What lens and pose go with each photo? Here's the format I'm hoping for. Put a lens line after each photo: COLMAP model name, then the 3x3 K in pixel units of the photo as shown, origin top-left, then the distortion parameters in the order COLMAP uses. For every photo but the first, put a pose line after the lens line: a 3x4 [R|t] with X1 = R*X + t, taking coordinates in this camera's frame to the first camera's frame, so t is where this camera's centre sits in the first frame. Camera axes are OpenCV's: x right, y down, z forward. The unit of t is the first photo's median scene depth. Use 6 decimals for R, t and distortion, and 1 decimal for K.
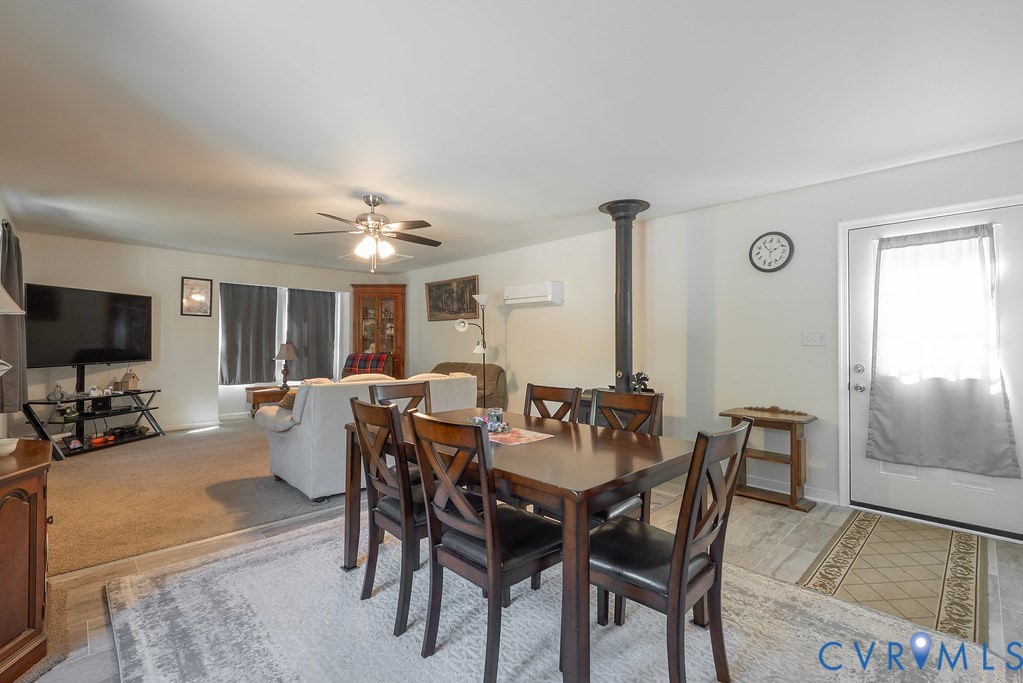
lens RADIAL K [[472.7, 0, 515.1], [0, 472.7, 341.2], [0, 0, 1]] dist [-0.004924, -0.000589]
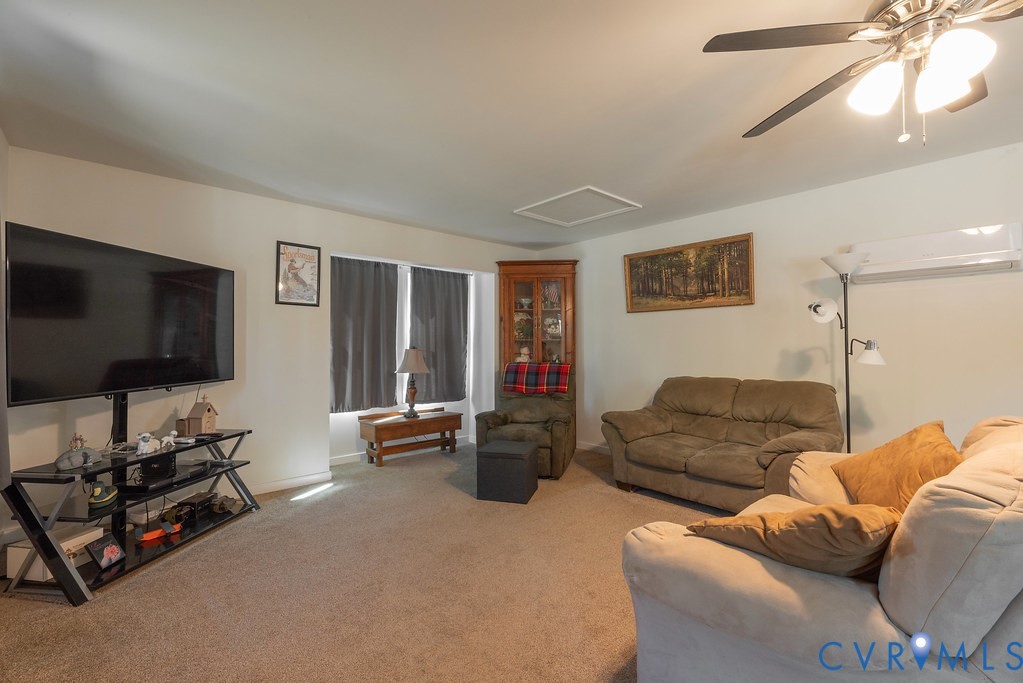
lens RADIAL K [[472.7, 0, 508.4], [0, 472.7, 340.7], [0, 0, 1]] dist [-0.004924, -0.000589]
pose [[0.998734, -0.007544, -0.049741, -0.383735], [0.007181, 0.999946, -0.007483, -0.000295], [0.049795, 0.007116, 0.998734, 0.410135]]
